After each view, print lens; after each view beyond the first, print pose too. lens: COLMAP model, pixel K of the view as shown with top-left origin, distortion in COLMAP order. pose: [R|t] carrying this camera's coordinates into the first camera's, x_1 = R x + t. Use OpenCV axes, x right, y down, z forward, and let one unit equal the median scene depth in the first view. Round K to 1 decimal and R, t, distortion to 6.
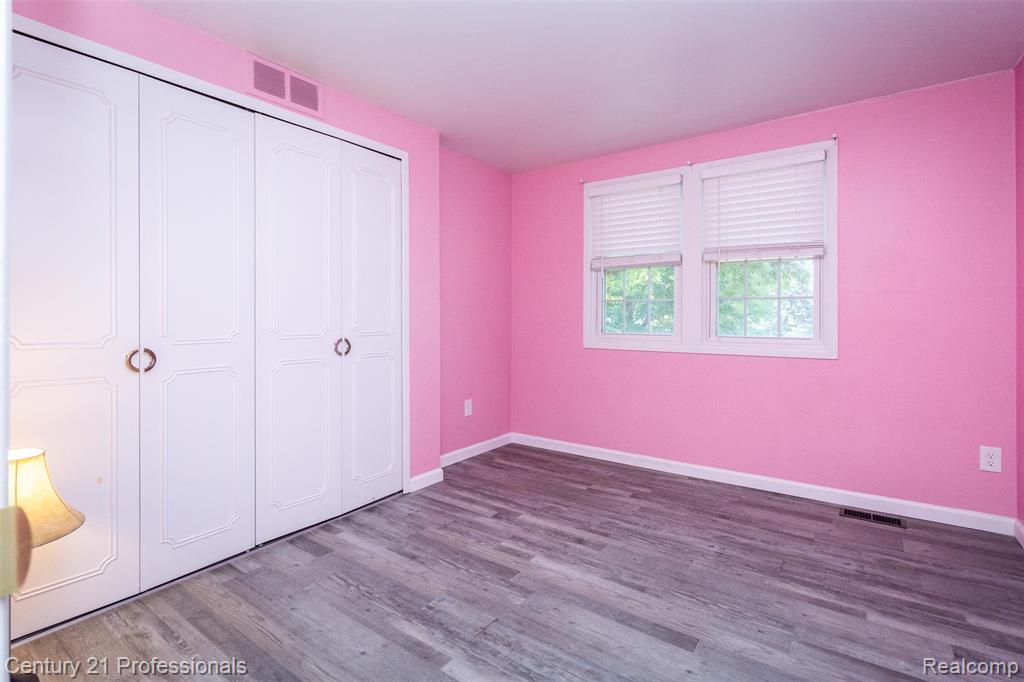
lens RADIAL K [[477.7, 0, 524.8], [0, 477.7, 316.0], [0, 0, 1]] dist [0.004900, 0.000674]
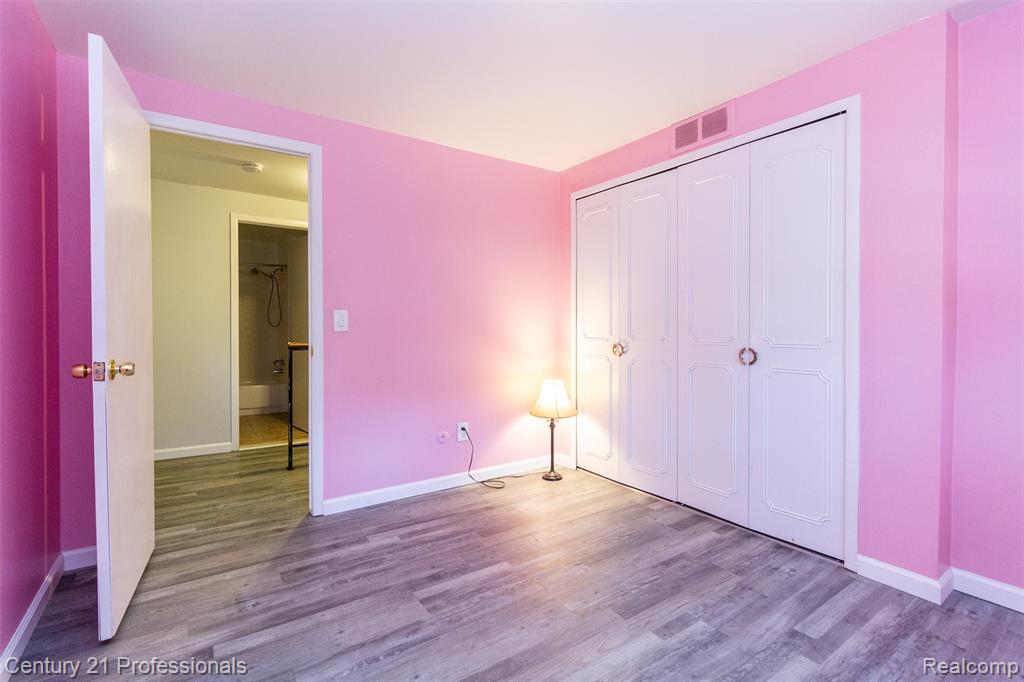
lens RADIAL K [[477.7, 0, 512.3], [0, 477.7, 334.3], [0, 0, 1]] dist [0.004900, 0.000674]
pose [[-0.343432, 0.016916, -0.939025, 0.702107], [-0.001990, 0.999822, 0.018739, 0.001967], [0.939175, 0.008305, -0.343338, 0.890811]]
